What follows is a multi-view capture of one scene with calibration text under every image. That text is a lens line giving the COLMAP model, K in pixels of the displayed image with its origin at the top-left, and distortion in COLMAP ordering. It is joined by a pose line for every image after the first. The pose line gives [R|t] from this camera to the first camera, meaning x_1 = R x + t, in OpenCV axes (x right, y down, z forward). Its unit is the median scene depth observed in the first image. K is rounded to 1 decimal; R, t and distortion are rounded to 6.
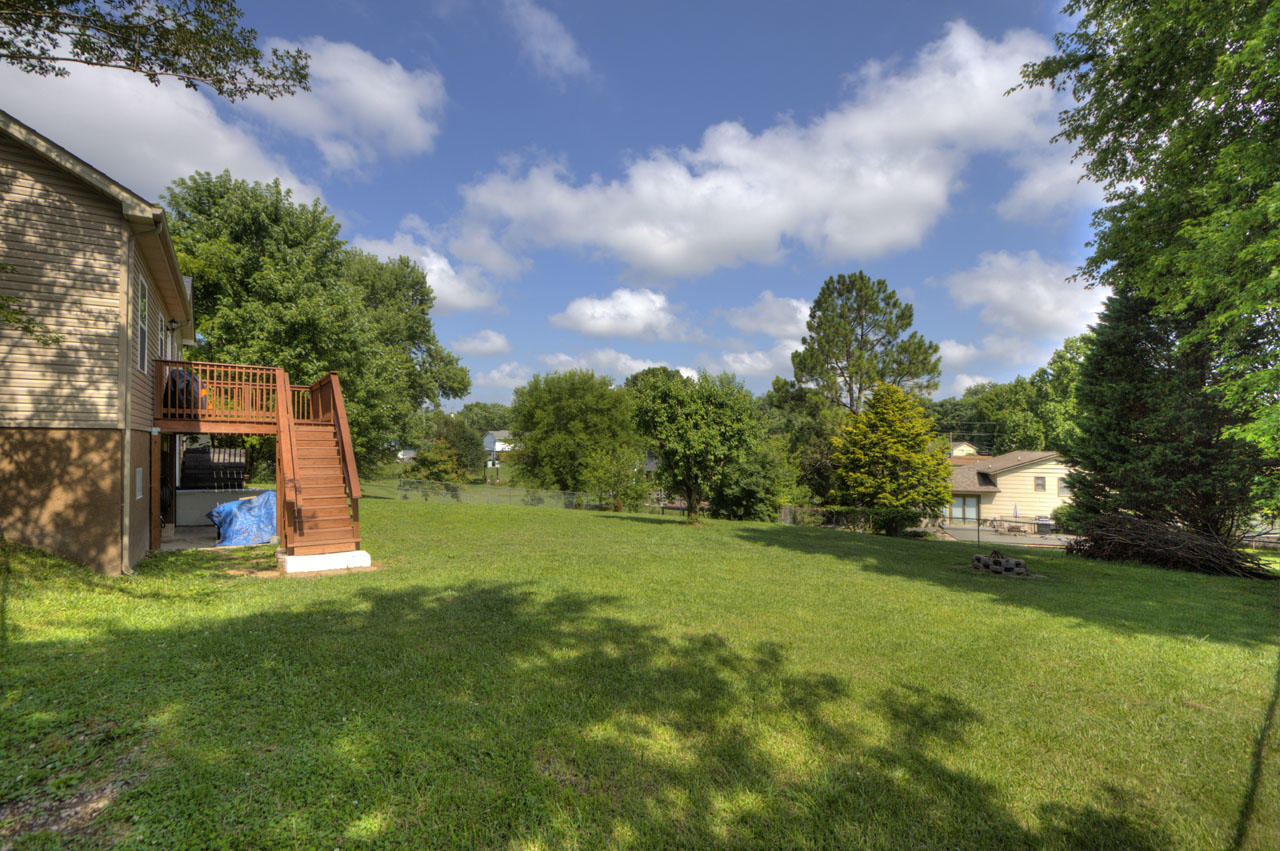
lens RADIAL K [[590.4, 0, 634.3], [0, 590.4, 423.0], [0, 0, 1]] dist [-0.018277, 0.000141]
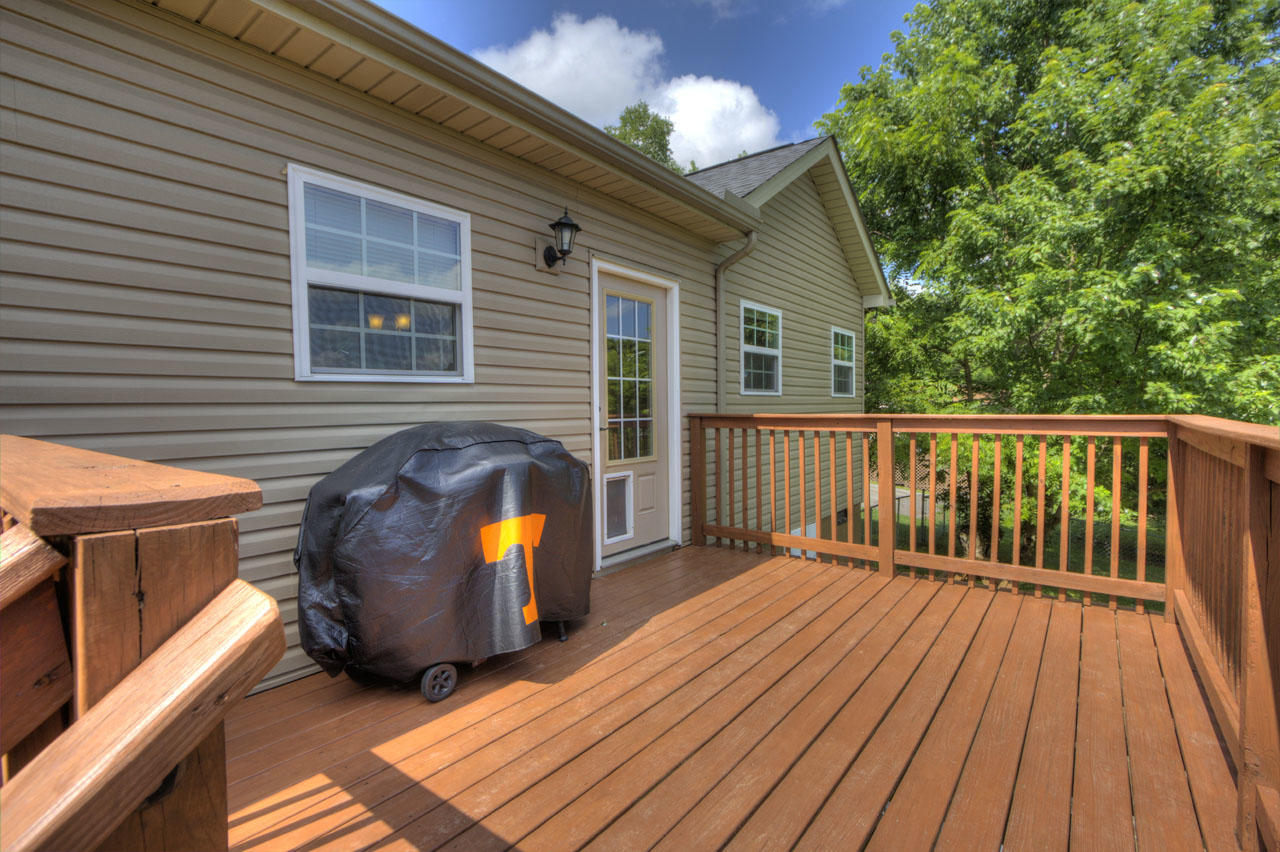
lens RADIAL K [[602.3, 0, 640.0], [0, 602.3, 426.0], [0, 0, 1]] dist [-0.027715, -0.000293]
pose [[0.315946, 0.037413, -0.948039, -0.338078], [0.032236, 0.998222, 0.050136, -0.062567], [0.948229, -0.046402, 0.314178, 0.611928]]
